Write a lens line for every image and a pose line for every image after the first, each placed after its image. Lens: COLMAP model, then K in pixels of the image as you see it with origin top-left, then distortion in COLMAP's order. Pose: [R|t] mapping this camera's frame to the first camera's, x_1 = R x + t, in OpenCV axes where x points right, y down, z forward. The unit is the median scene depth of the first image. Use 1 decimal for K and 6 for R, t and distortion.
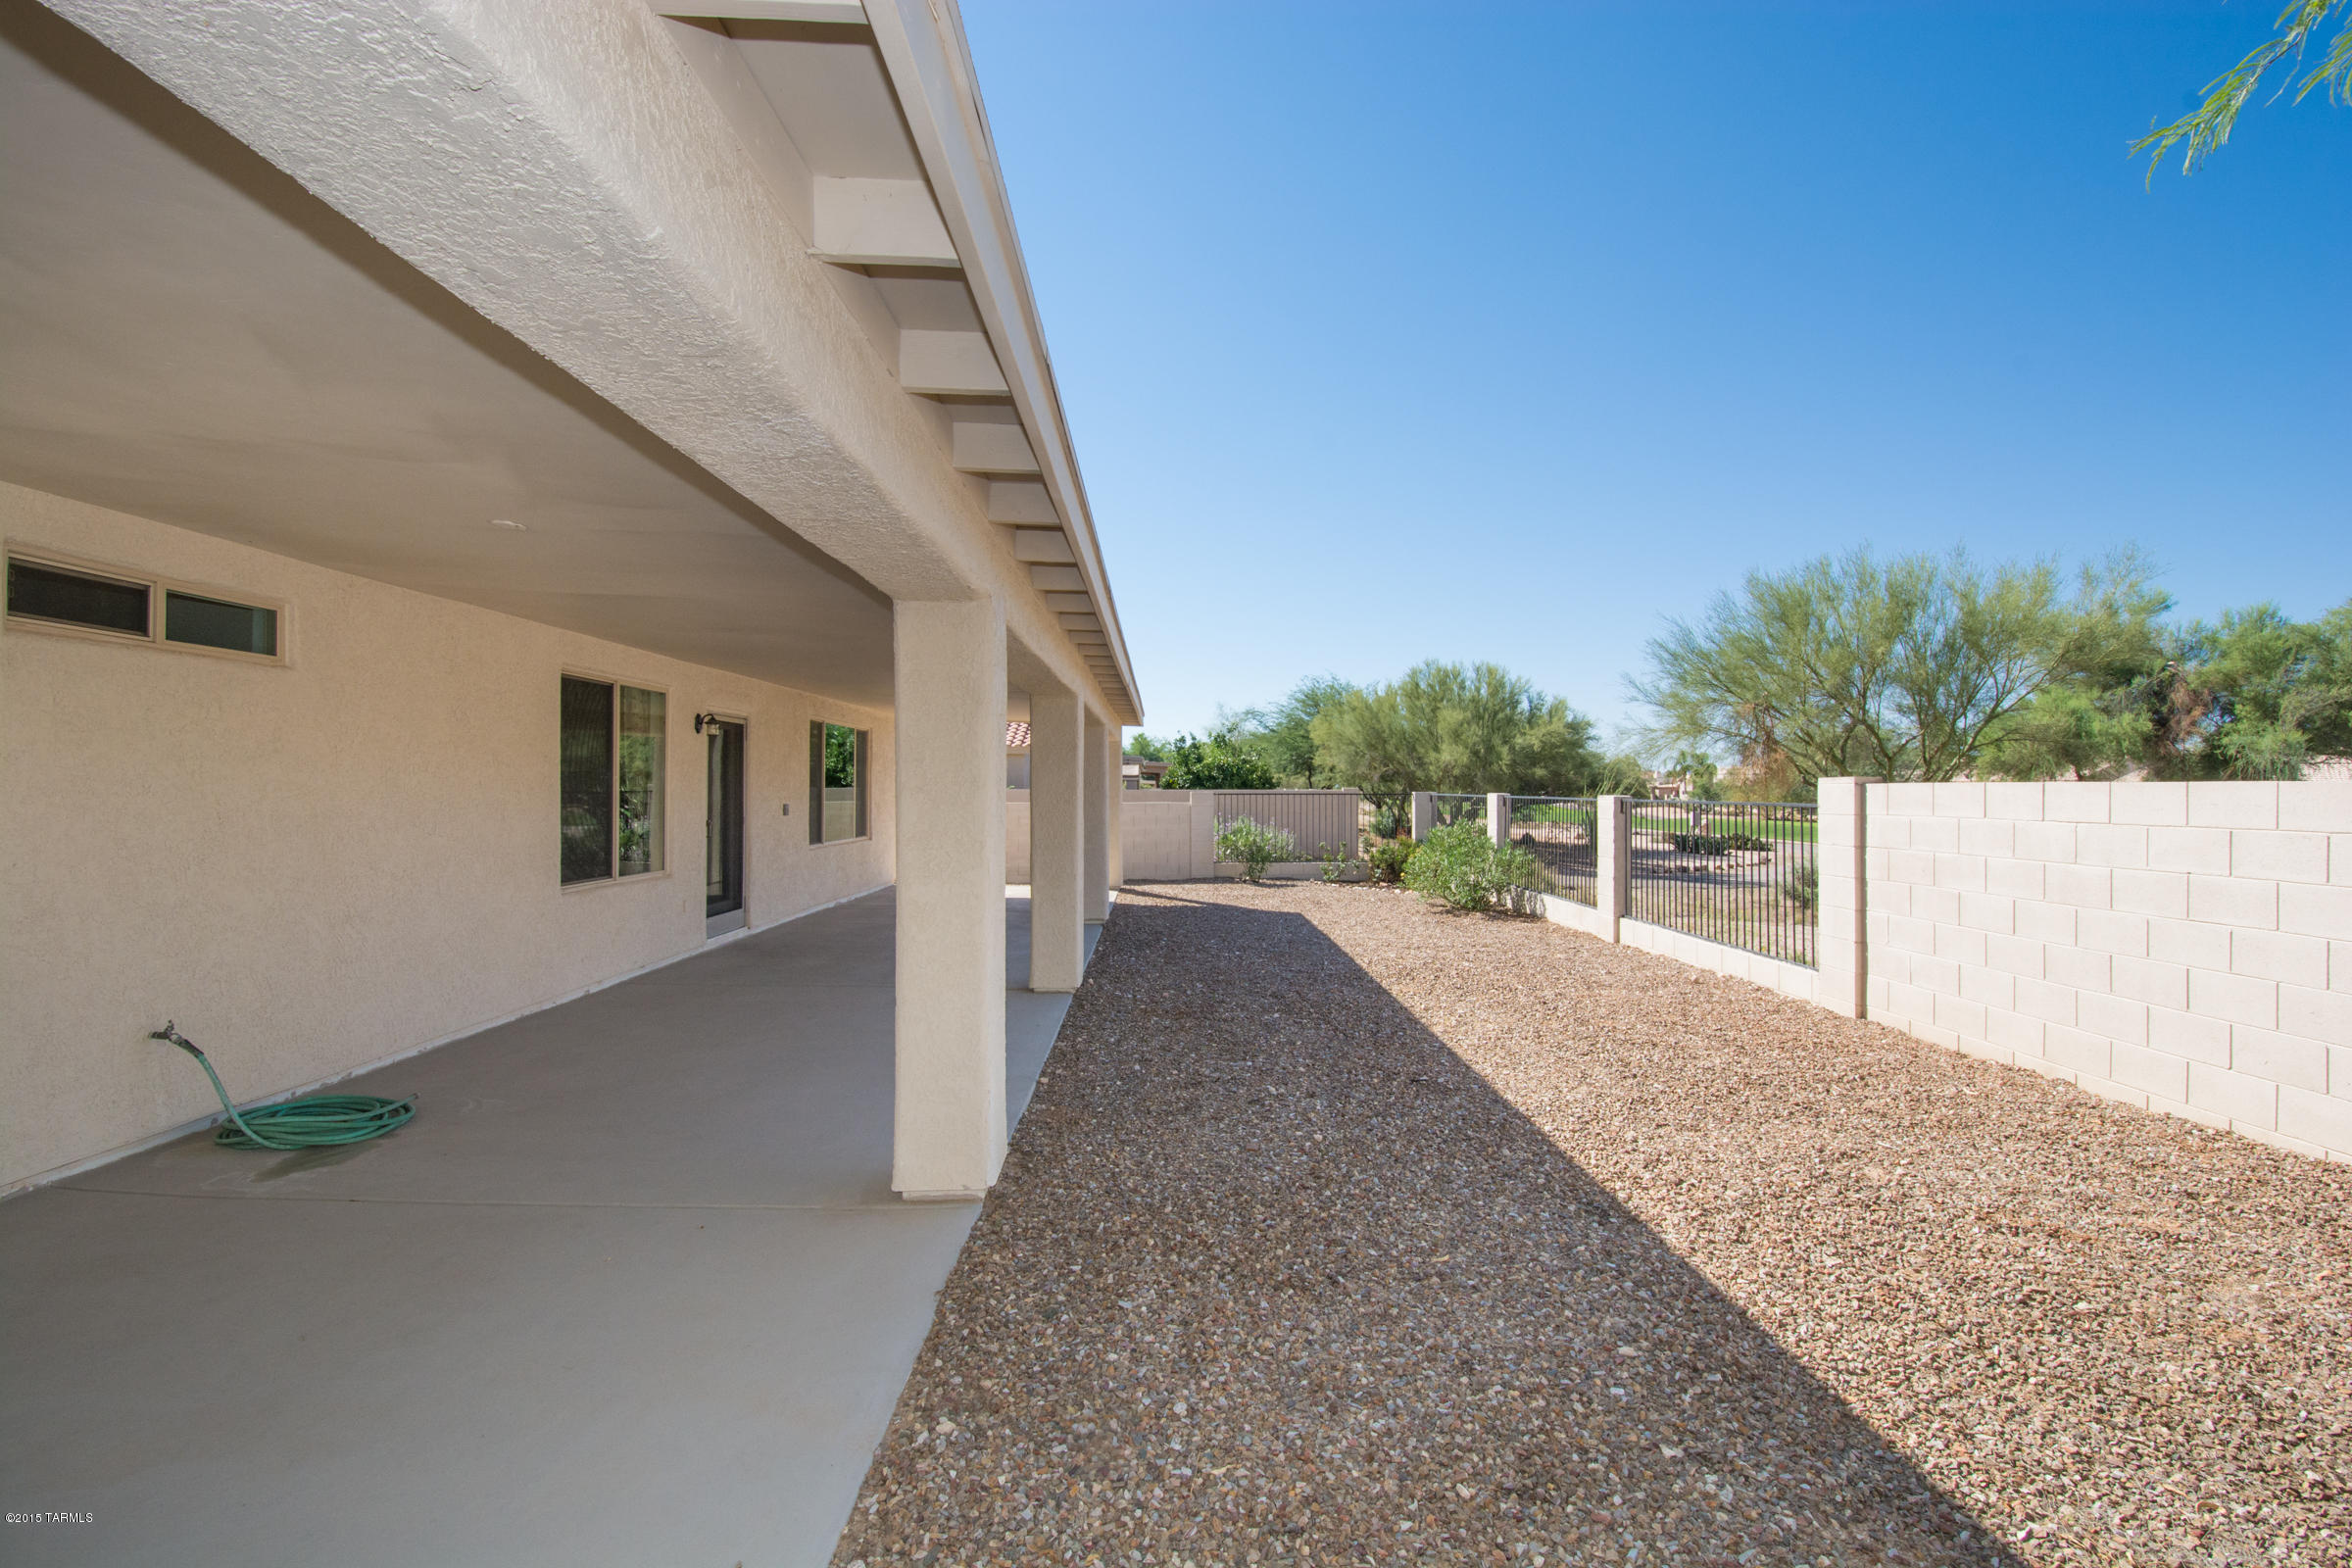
lens RADIAL K [[1018.2, 0, 1190.5], [0, 1018.2, 782.8], [0, 0, 1]] dist [0.012119, -0.020119]
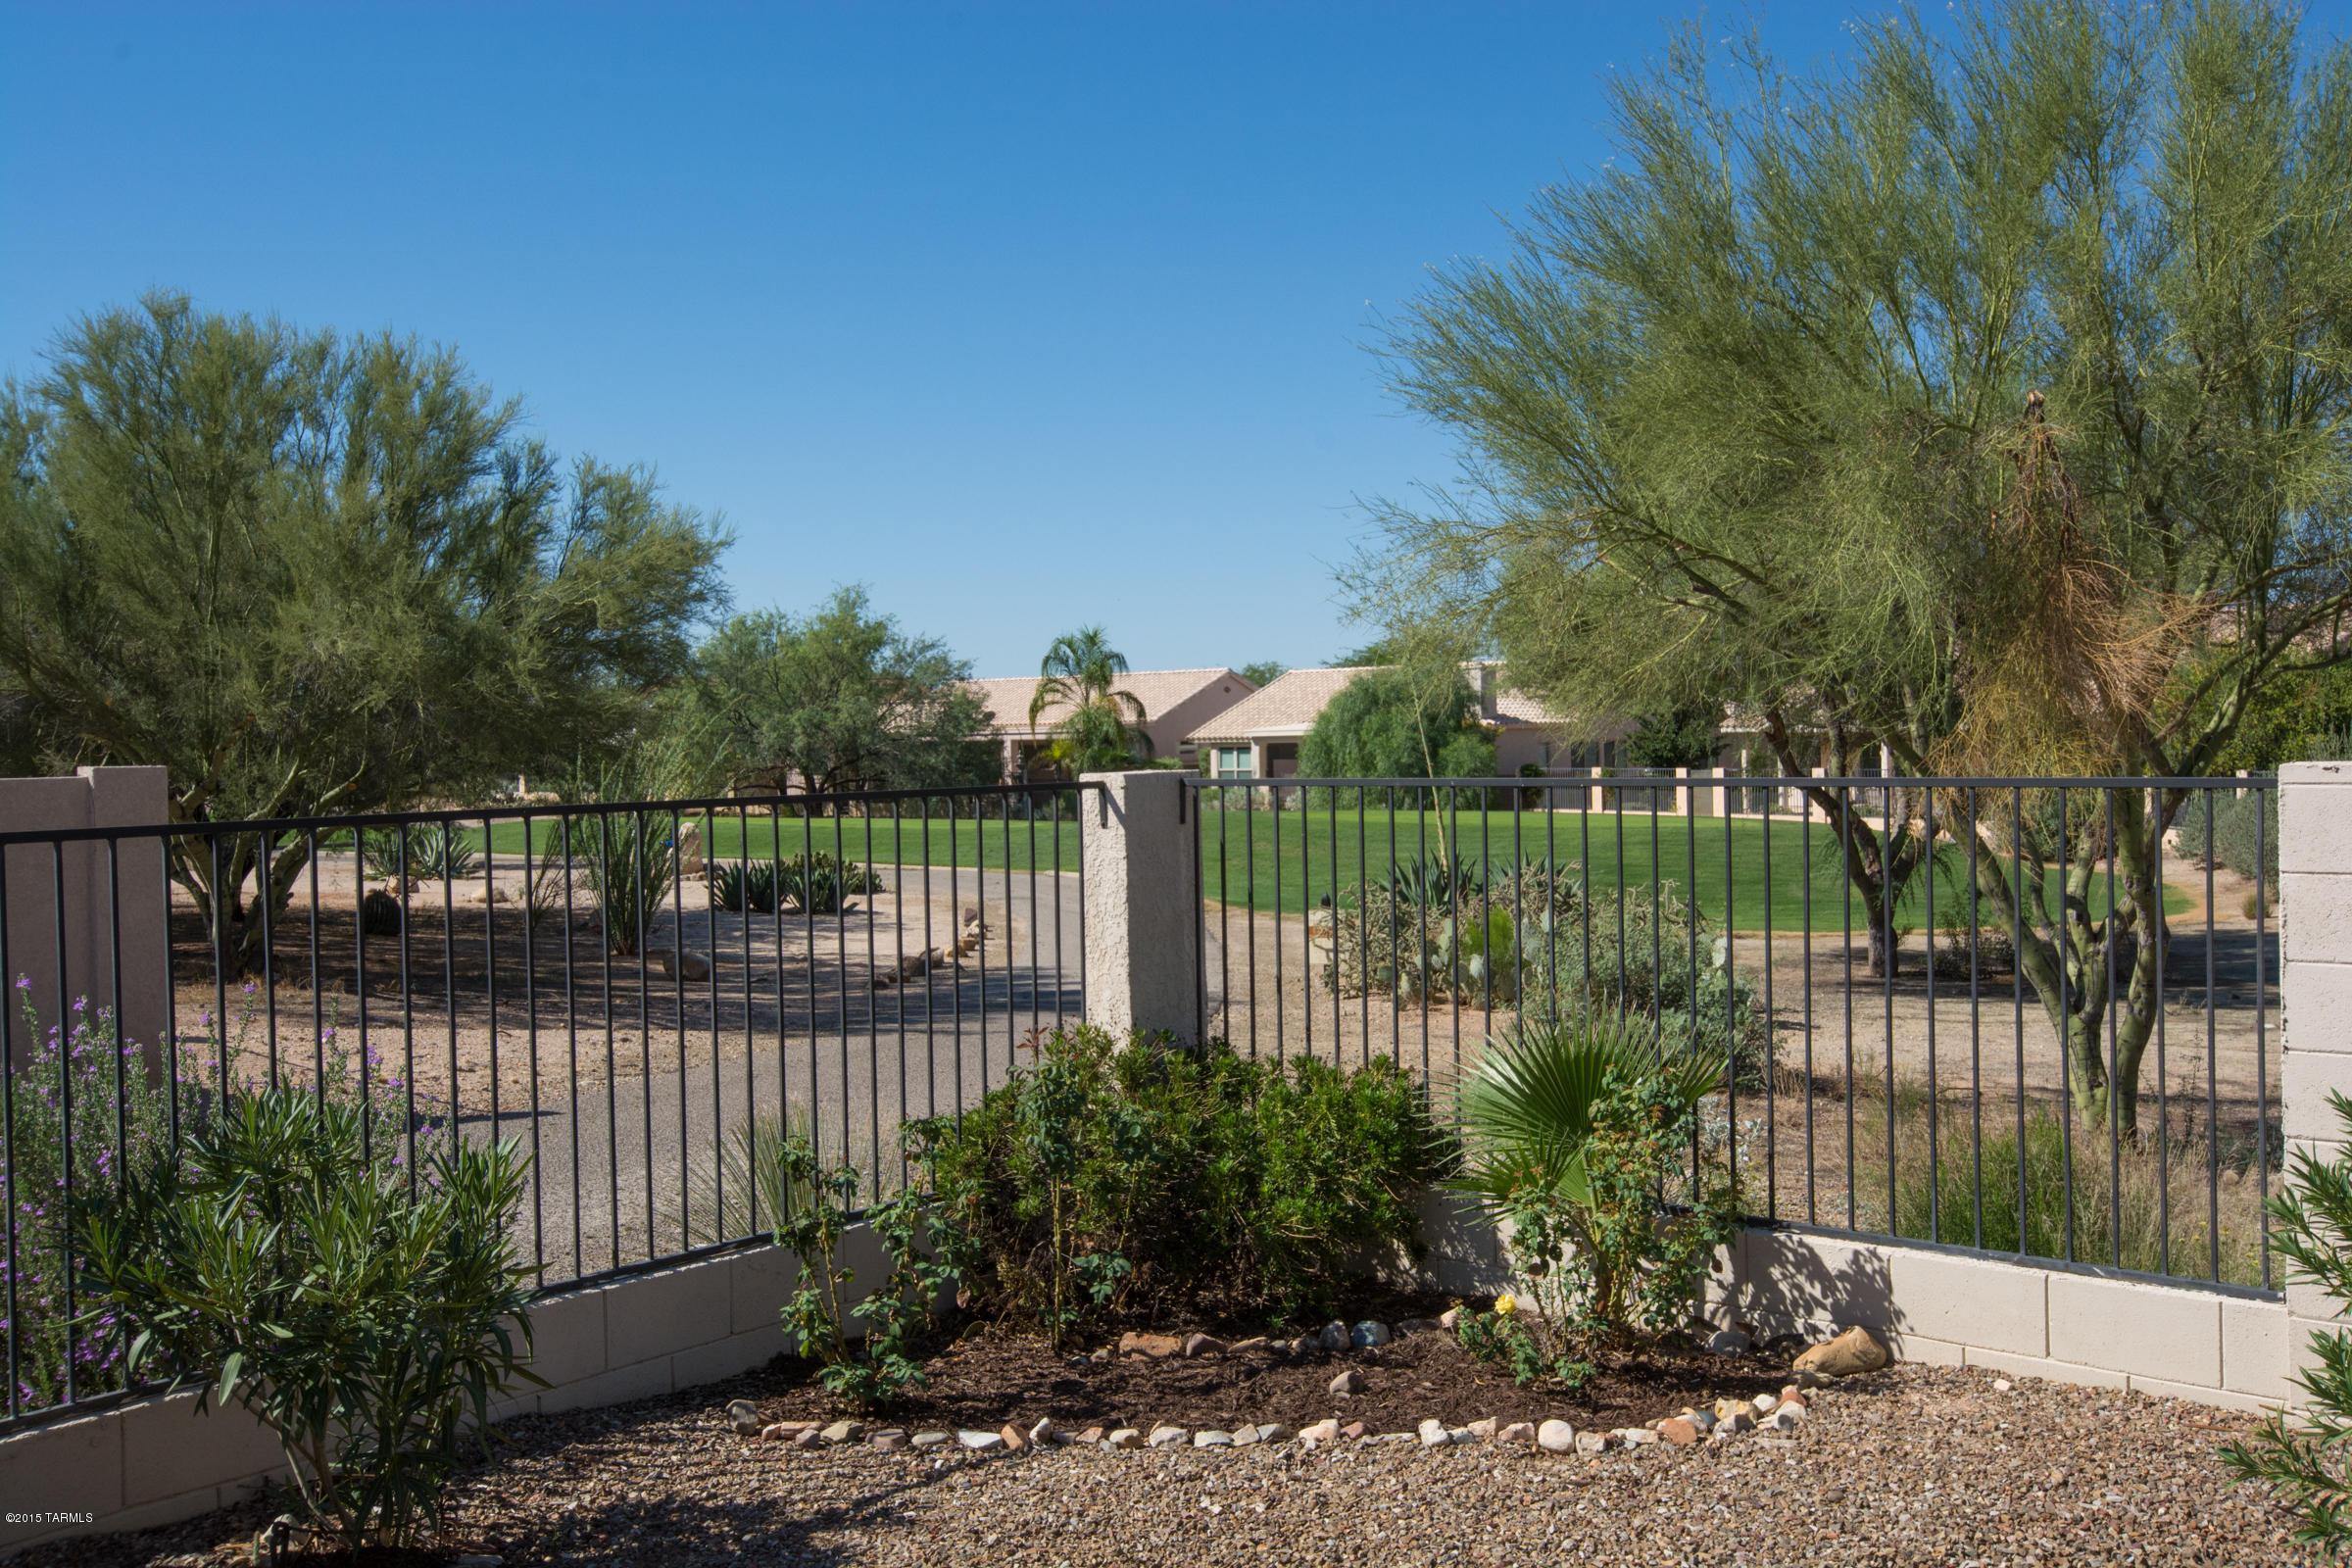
lens RADIAL K [[2126.9, 0, 1170.6], [0, 2126.9, 822.9], [0, 0, 1]] dist [0.002309, -0.006989]
pose [[0.651763, -0.044456, 0.757119, -0.057120], [0.014681, 0.998833, 0.046011, -0.000453], [-0.758280, -0.018873, 0.651655, 0.773381]]
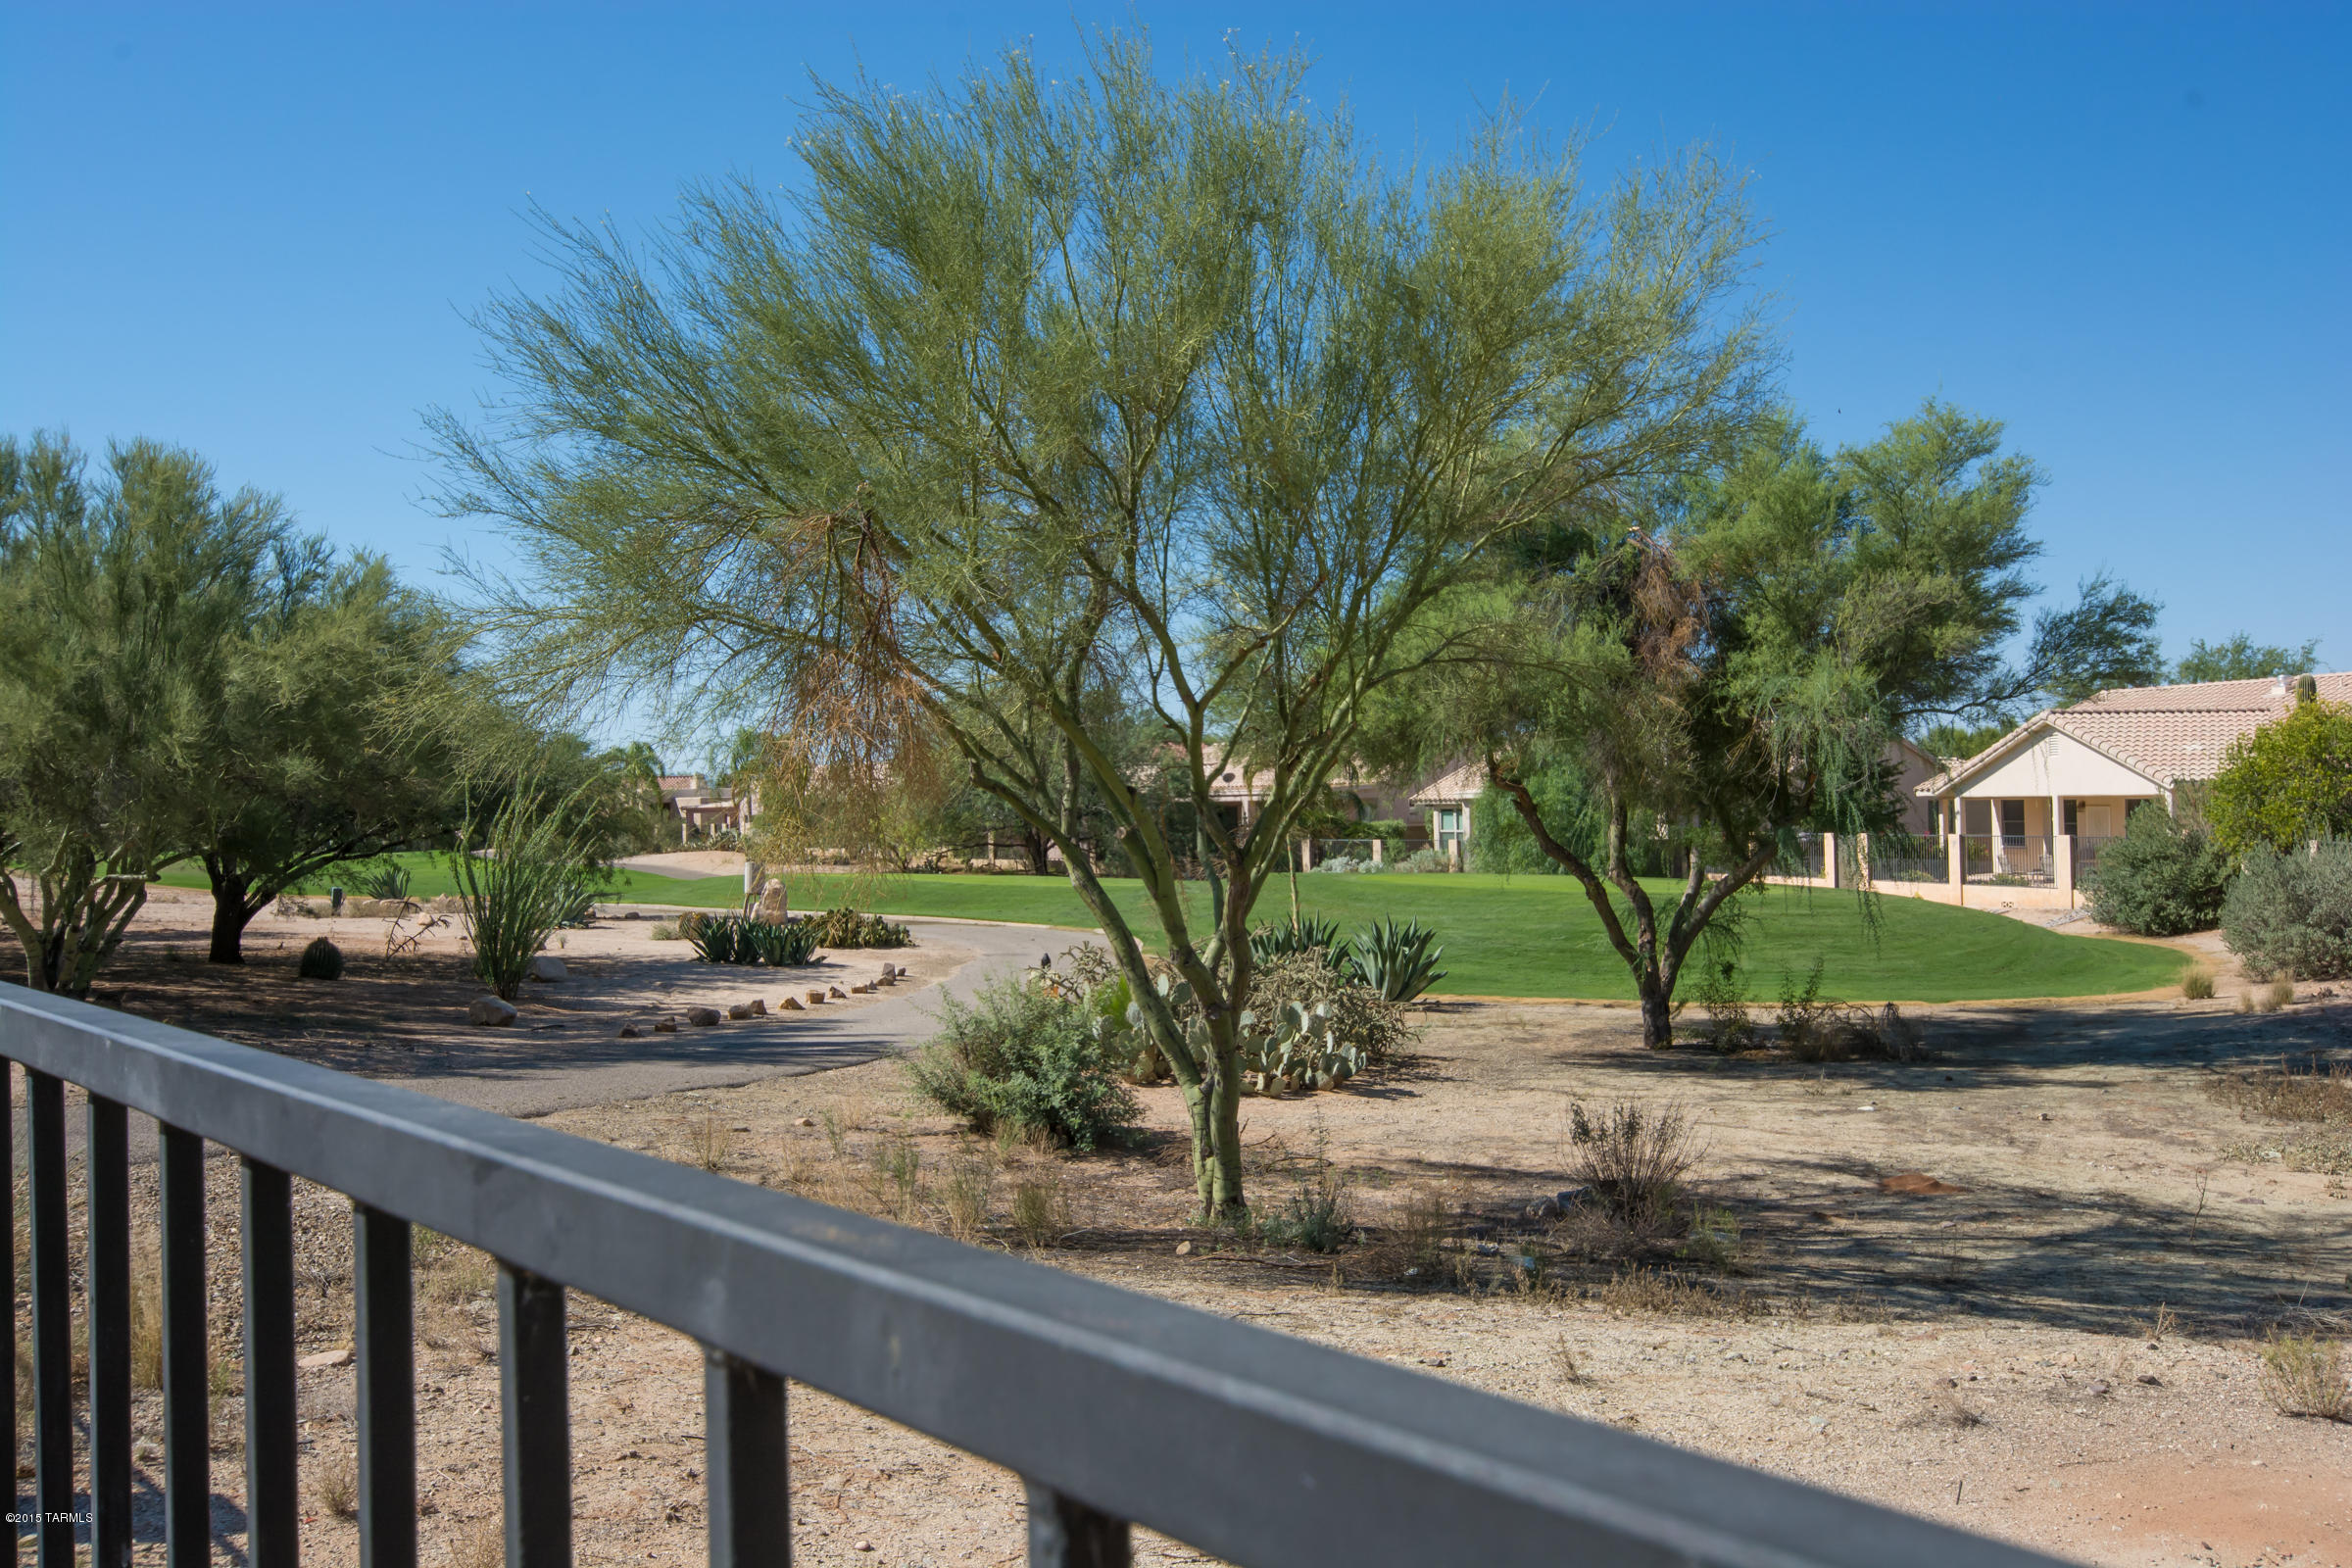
lens RADIAL K [[2126.9, 0, 1170.6], [0, 2126.9, 822.9], [0, 0, 1]] dist [0.002309, -0.006989]
pose [[0.802806, -0.021703, 0.595845, 0.259132], [0.016681, 0.999764, 0.013940, 0.005019], [-0.596007, -0.001252, 0.802979, 0.439384]]
